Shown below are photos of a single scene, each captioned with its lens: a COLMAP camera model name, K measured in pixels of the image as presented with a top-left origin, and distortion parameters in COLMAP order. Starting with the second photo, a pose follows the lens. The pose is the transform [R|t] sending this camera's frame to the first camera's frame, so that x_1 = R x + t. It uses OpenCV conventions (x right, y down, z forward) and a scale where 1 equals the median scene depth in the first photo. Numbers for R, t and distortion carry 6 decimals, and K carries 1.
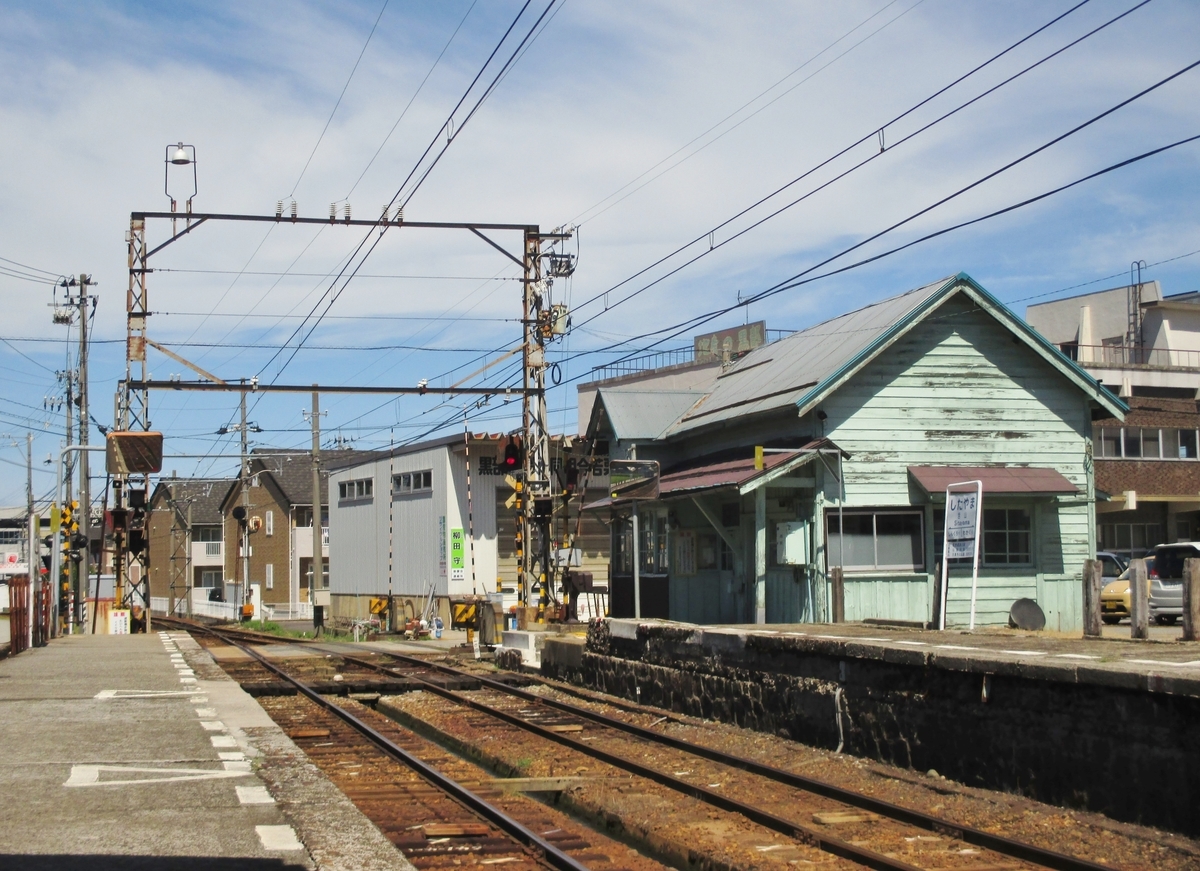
lens RADIAL K [[1921.8, 0, 586.7], [0, 1921.8, 389.7], [0, 0, 1]] dist [-0.103166, 0.000000]
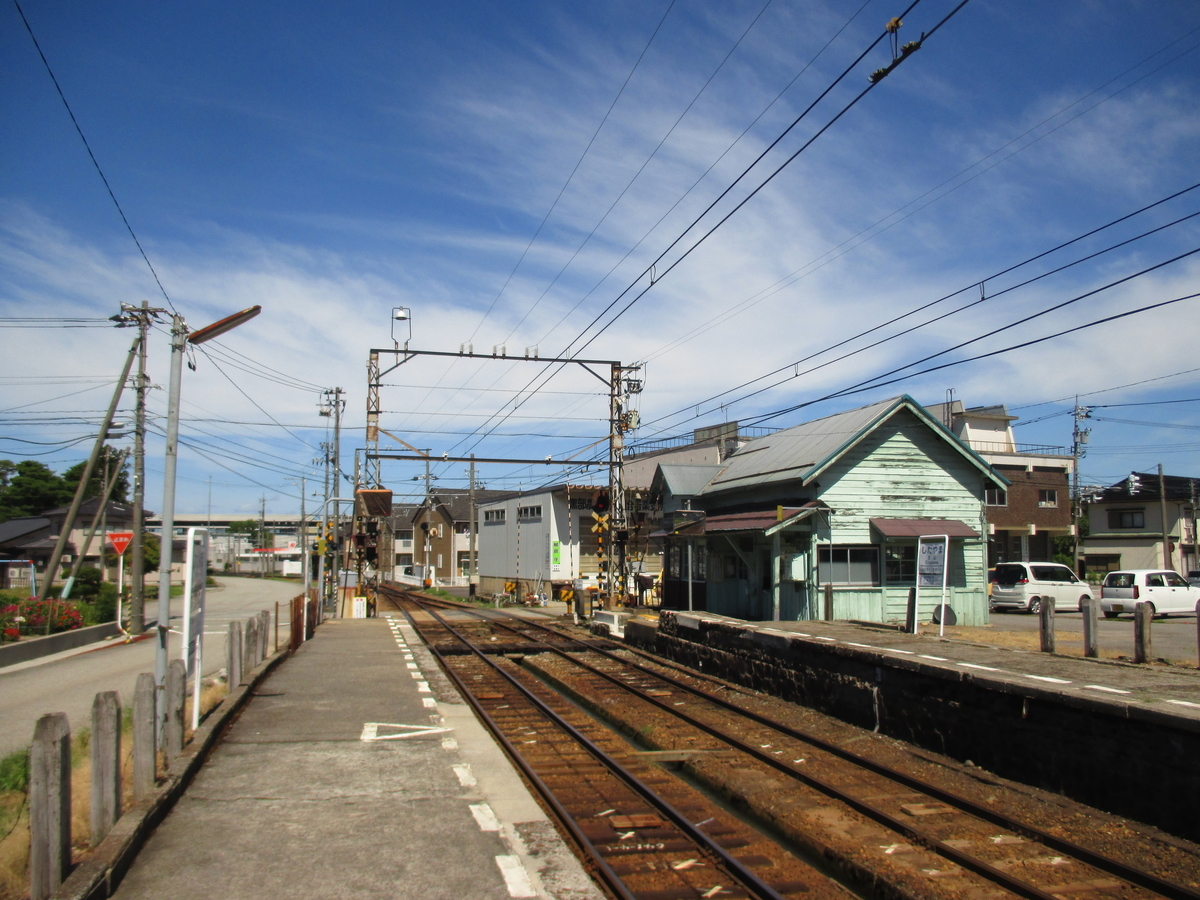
lens RADIAL K [[1044.6, 0, 599.2], [0, 1044.6, 450.4], [0, 0, 1]] dist [-0.056690, 0.028986]
pose [[0.999856, 0.015171, -0.007561, -0.041328], [-0.015200, 0.999877, -0.003883, -0.007569], [0.007501, 0.003998, 0.999964, 0.134790]]
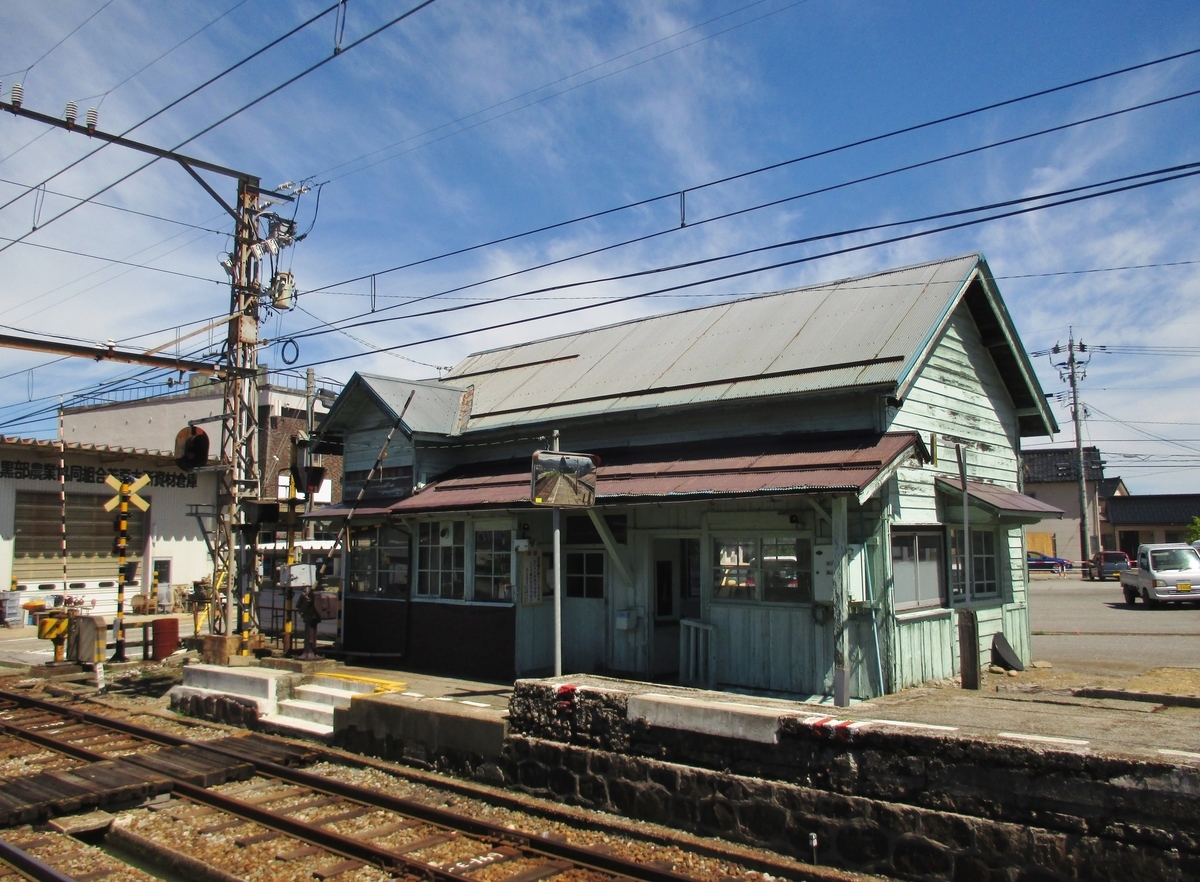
lens RADIAL K [[992.3, 0, 612.3], [0, 992.3, 446.1], [0, 0, 1]] dist [-0.035533, -0.000443]
pose [[0.813342, 0.065167, 0.578125, -0.164497], [-0.057952, 0.997840, -0.030947, 0.042518], [-0.578893, -0.008333, 0.815361, 0.652326]]
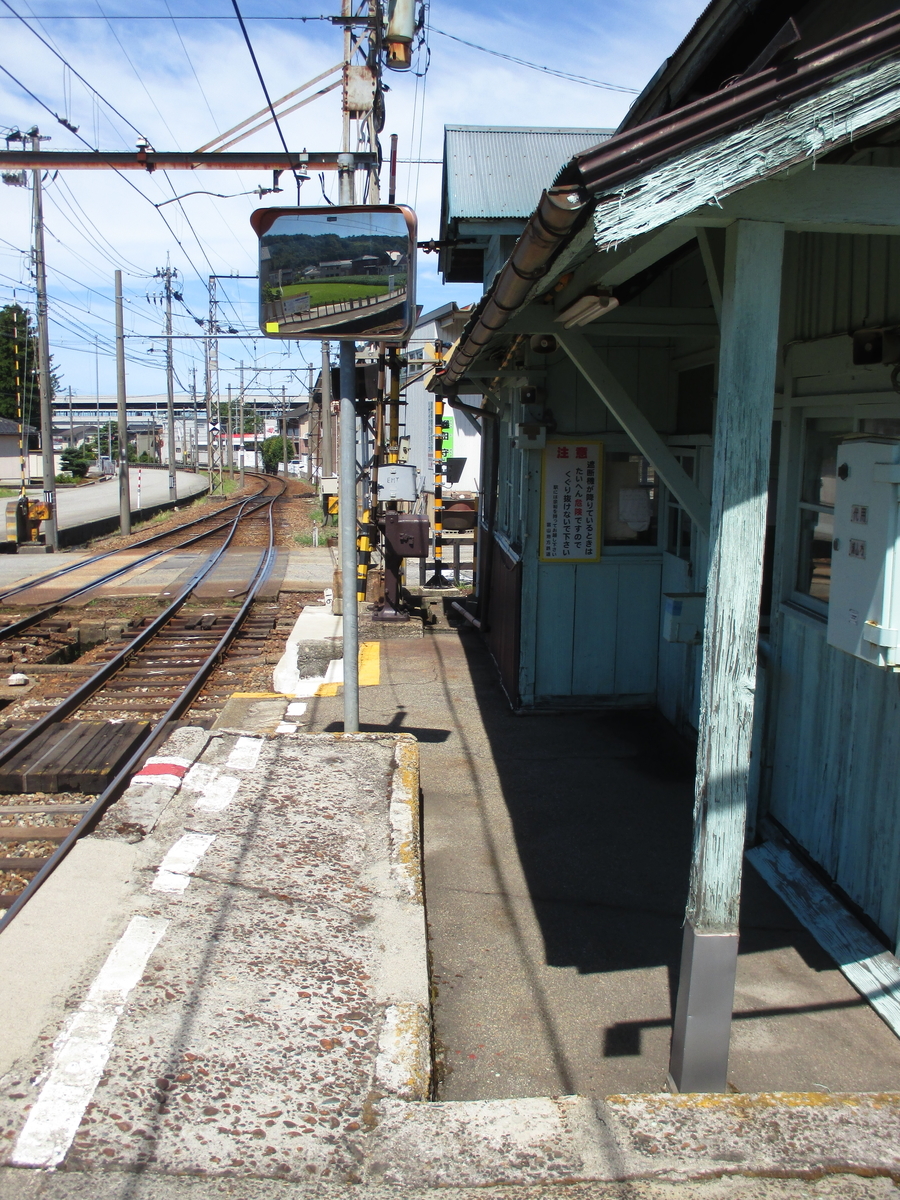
lens RADIAL K [[1223.8, 0, 444.6], [0, 1223.8, 596.6], [0, 0, 1]] dist [-0.070861, 0.000000]
pose [[0.980408, 0.046371, -0.191440, 0.074529], [-0.003167, 0.975480, 0.220063, 0.051254], [0.196951, -0.215146, 0.956516, 0.771794]]
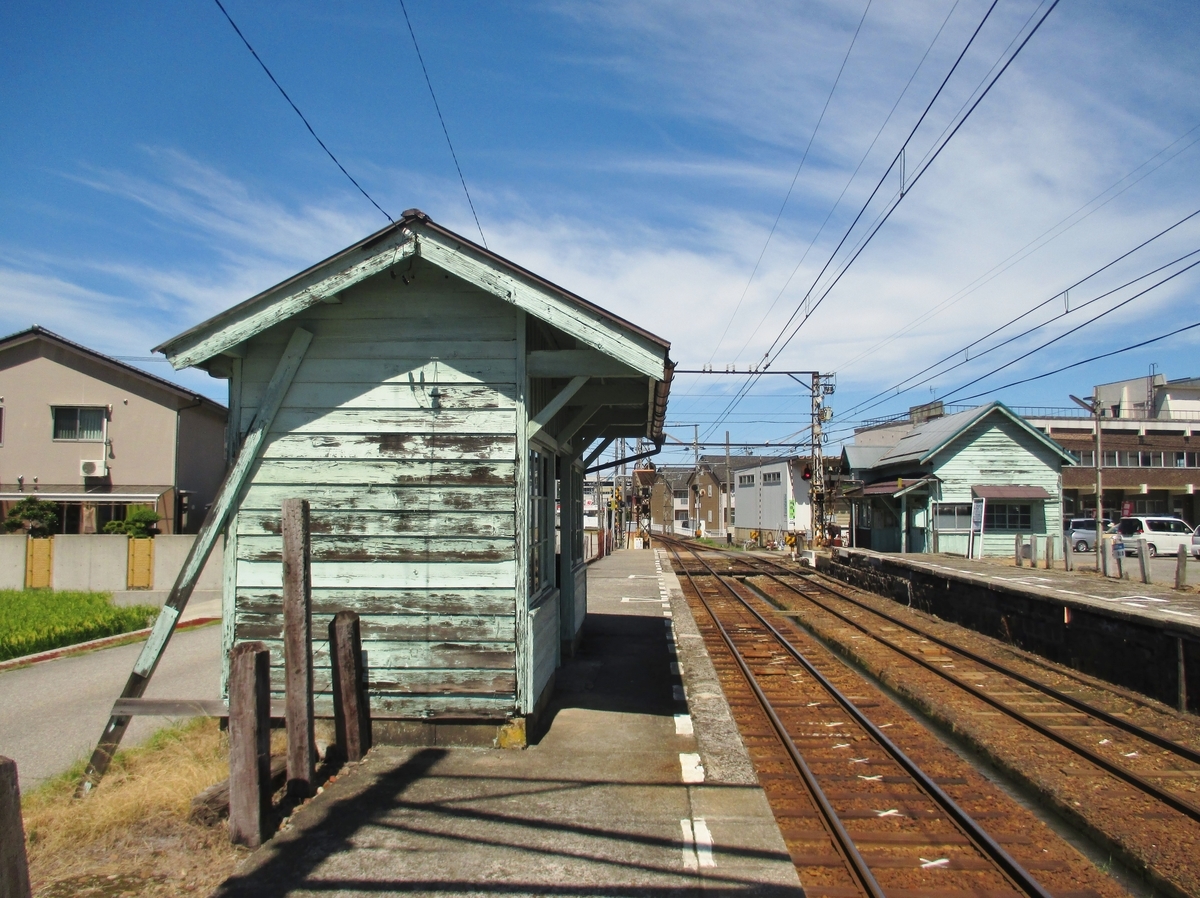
lens RADIAL K [[992.2, 0, 597.3], [0, 992.2, 439.0], [0, 0, 1]] dist [-0.037191, 0.000248]
pose [[0.960099, -0.001185, -0.279656, 0.059649], [0.008138, 0.999686, 0.023701, -0.042017], [0.279540, -0.025031, 0.959808, -0.230110]]
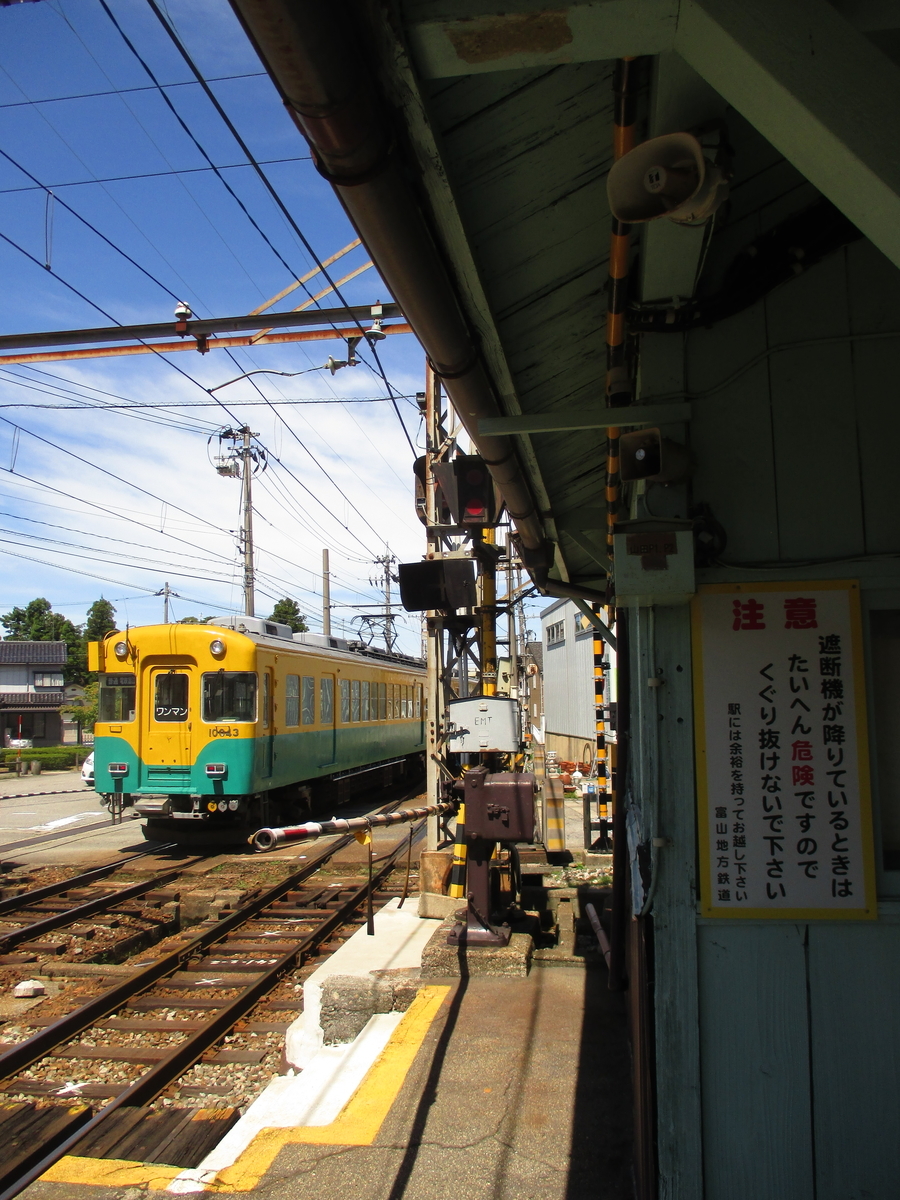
lens RADIAL K [[992.2, 0, 432.6], [0, 992.2, 602.2], [0, 0, 1]] dist [-0.037191, 0.000248]
pose [[0.919643, -0.040034, -0.390710, 0.057159], [0.038995, 0.999183, -0.010596, 0.075256], [0.390815, -0.005491, 0.920453, 0.935940]]
